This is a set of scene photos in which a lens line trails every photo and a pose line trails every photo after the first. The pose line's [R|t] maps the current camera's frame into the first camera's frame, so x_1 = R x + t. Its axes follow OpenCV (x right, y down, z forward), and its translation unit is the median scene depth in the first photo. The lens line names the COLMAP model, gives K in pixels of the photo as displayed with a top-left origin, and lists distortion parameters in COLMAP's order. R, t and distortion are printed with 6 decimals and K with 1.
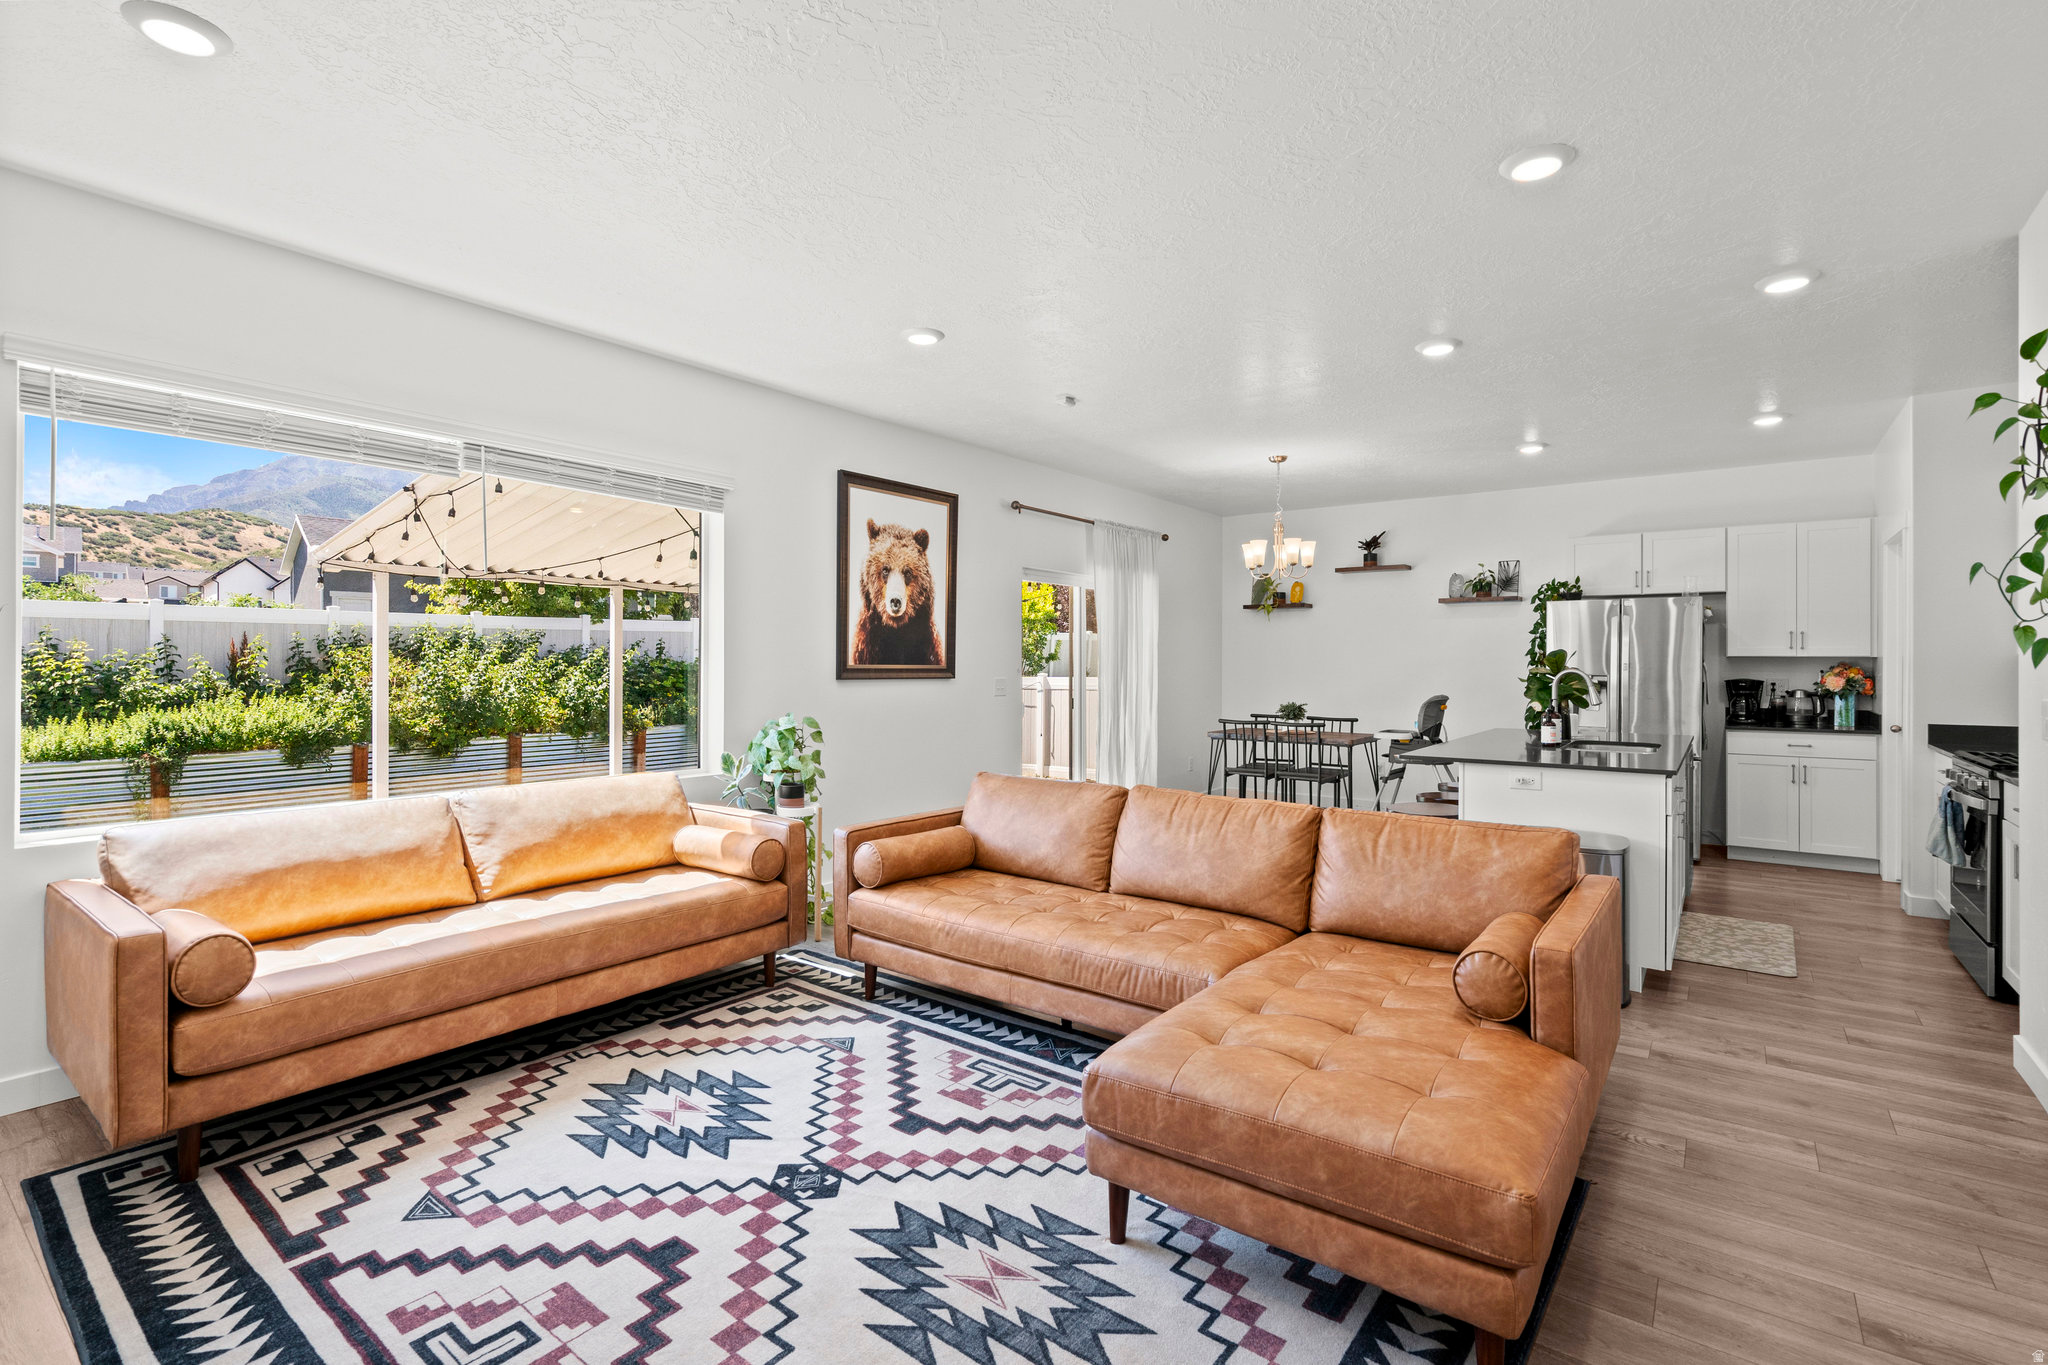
lens RADIAL K [[931.7, 0, 1030.1], [0, 931.7, 666.1], [0, 0, 1]] dist [-0.004748, 0.003391]
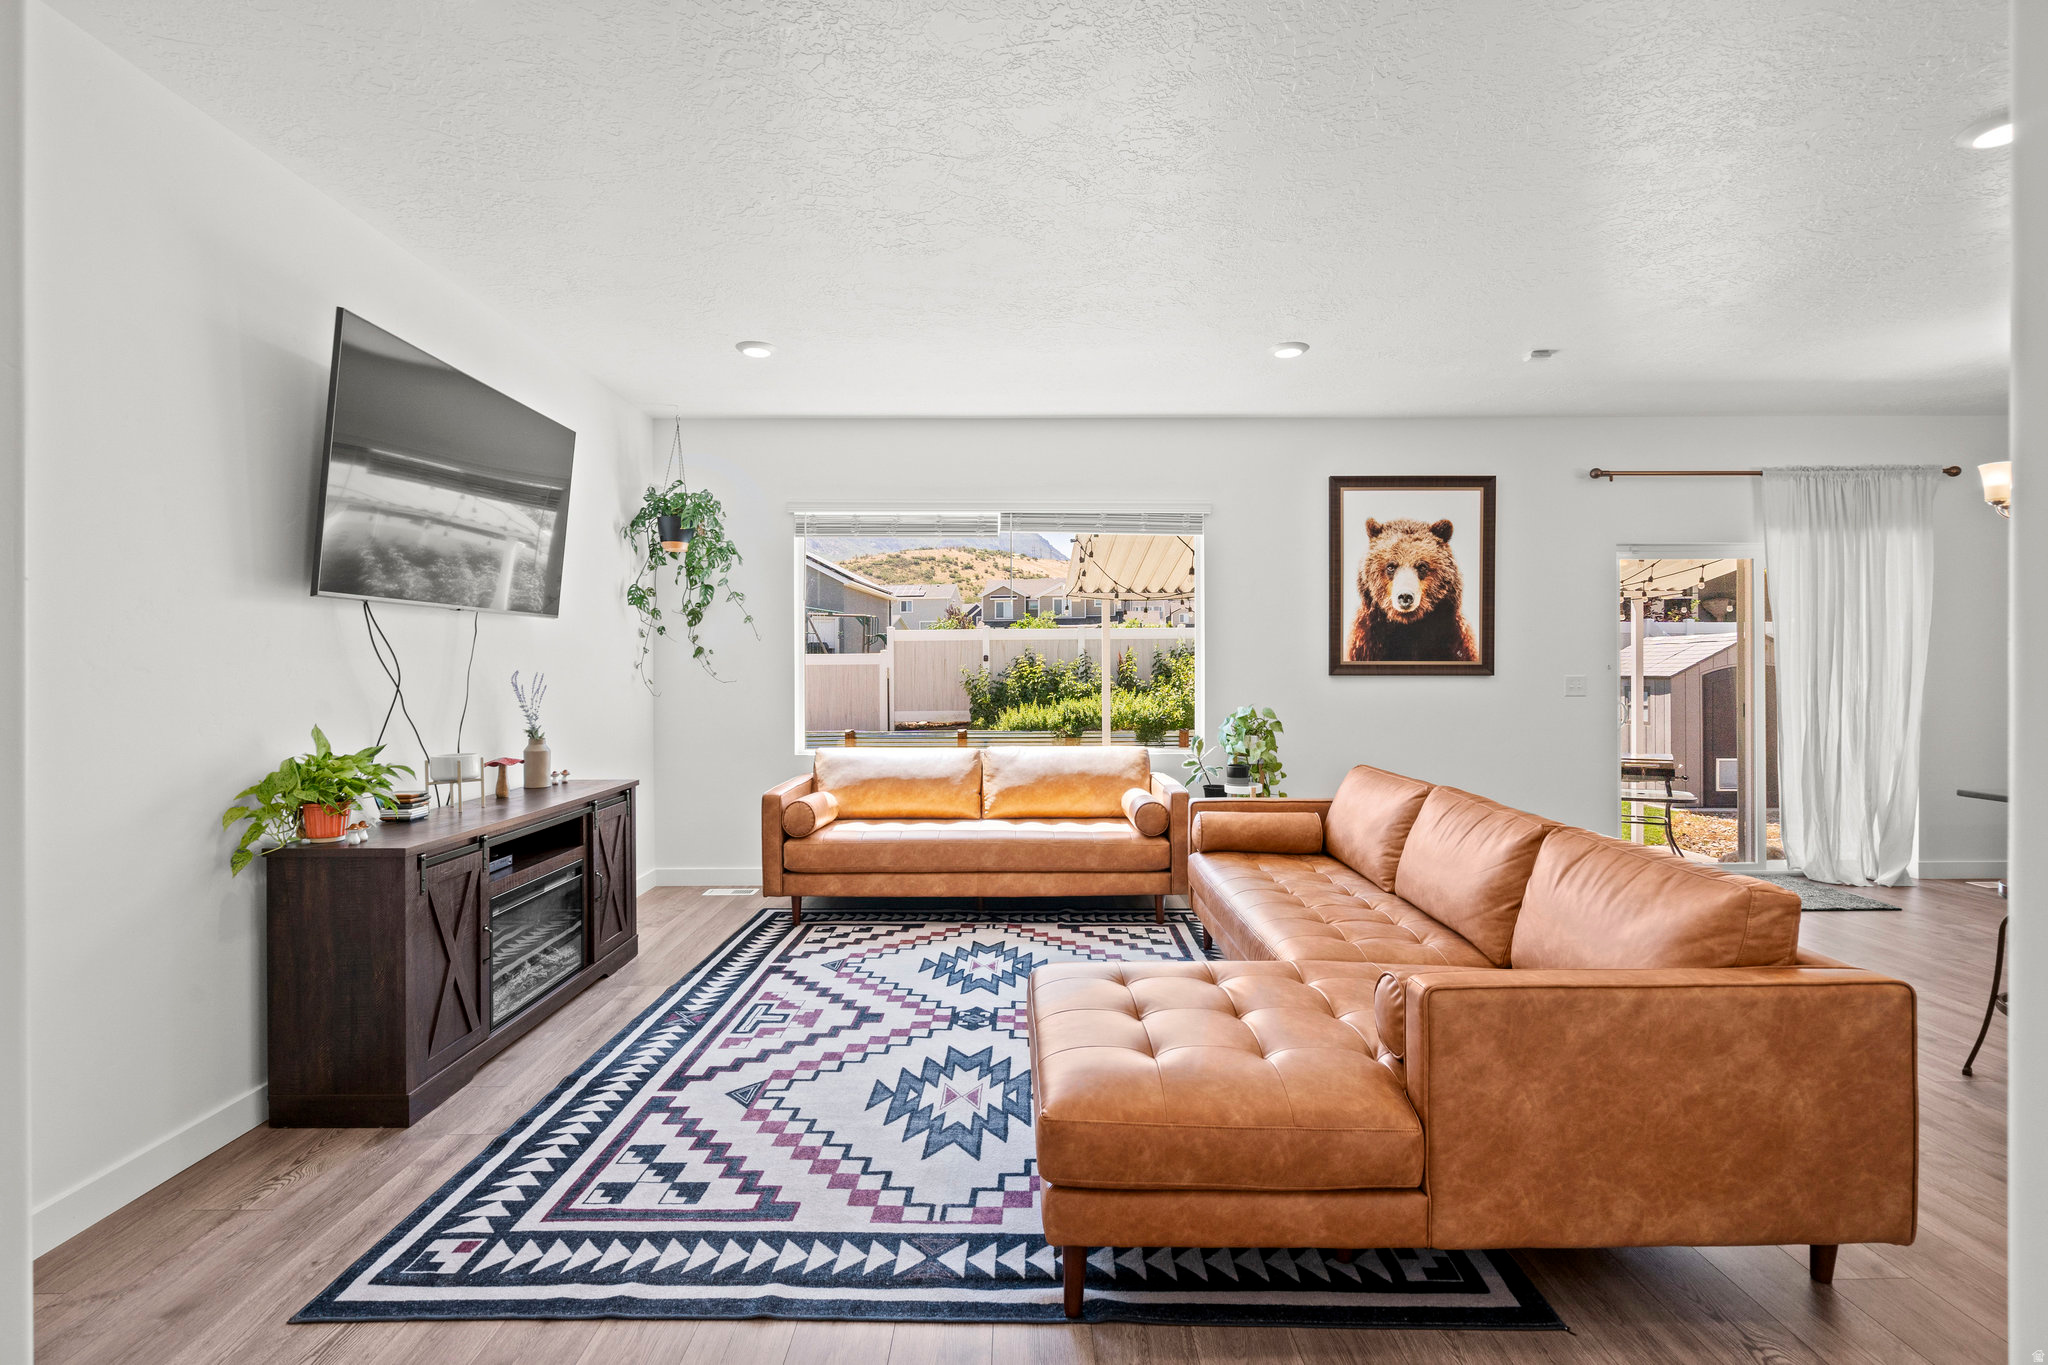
lens RADIAL K [[931.7, 0, 1030.7], [0, 931.7, 672.1], [0, 0, 1]] dist [-0.004748, 0.003391]
pose [[0.610512, -0.003089, -0.792001, 0.466100], [0.002859, 0.999994, -0.001696, 0.012579], [0.792002, -0.001229, 0.610518, 0.098065]]
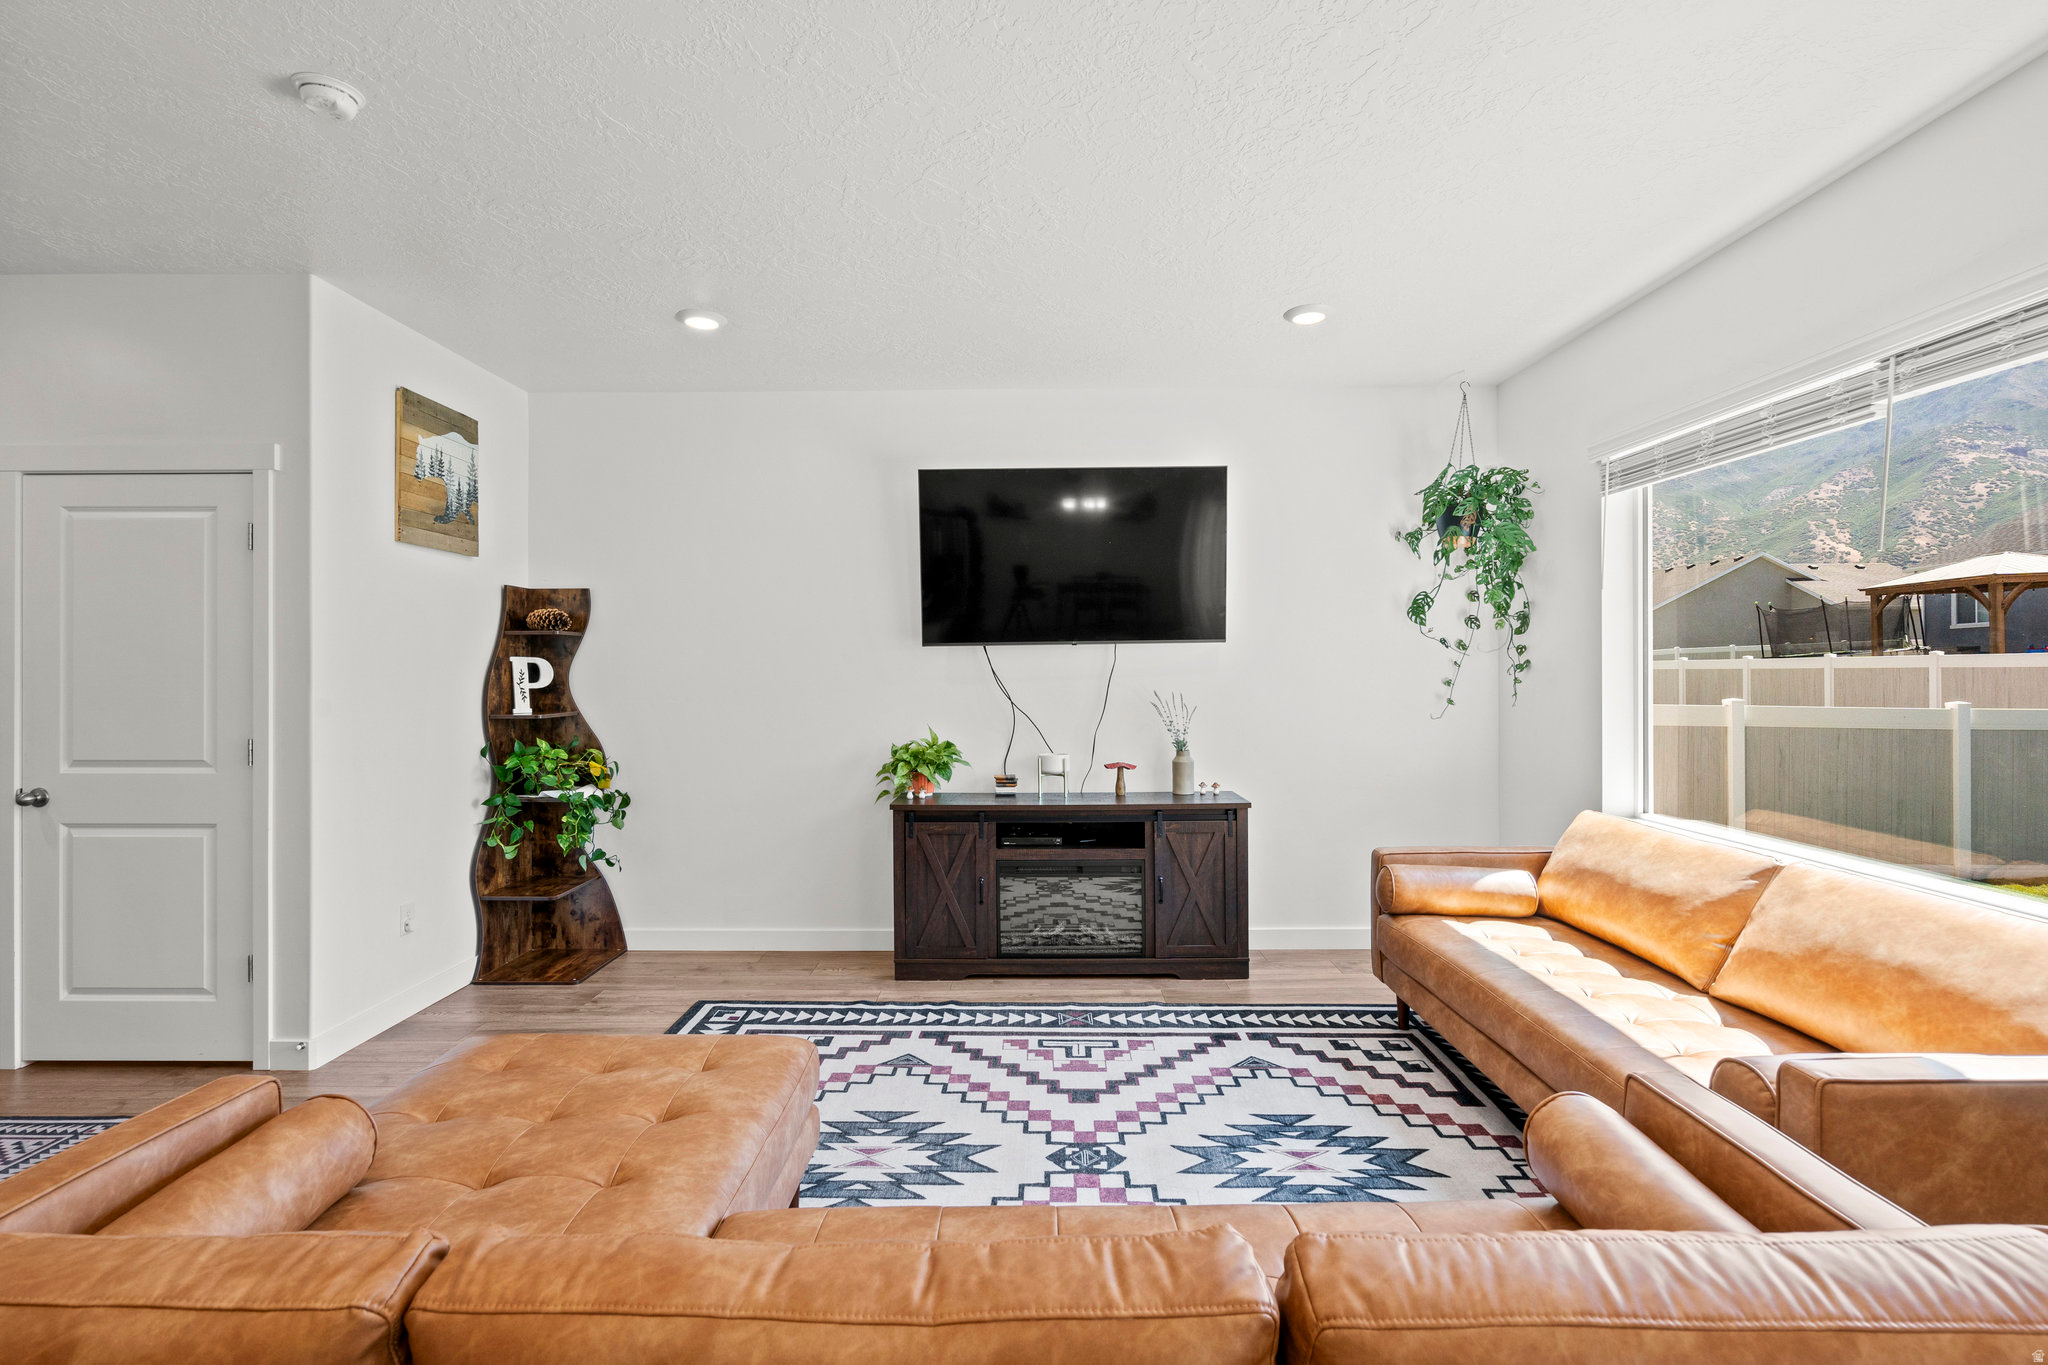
lens RADIAL K [[931.7, 0, 1027.6], [0, 931.7, 684.3], [0, 0, 1]] dist [-0.004748, 0.003391]
pose [[-0.804069, 0.007799, -0.594484, 0.229825], [-0.000020, 0.999914, 0.013145, -0.010655], [0.594535, 0.010581, -0.804000, 0.907081]]
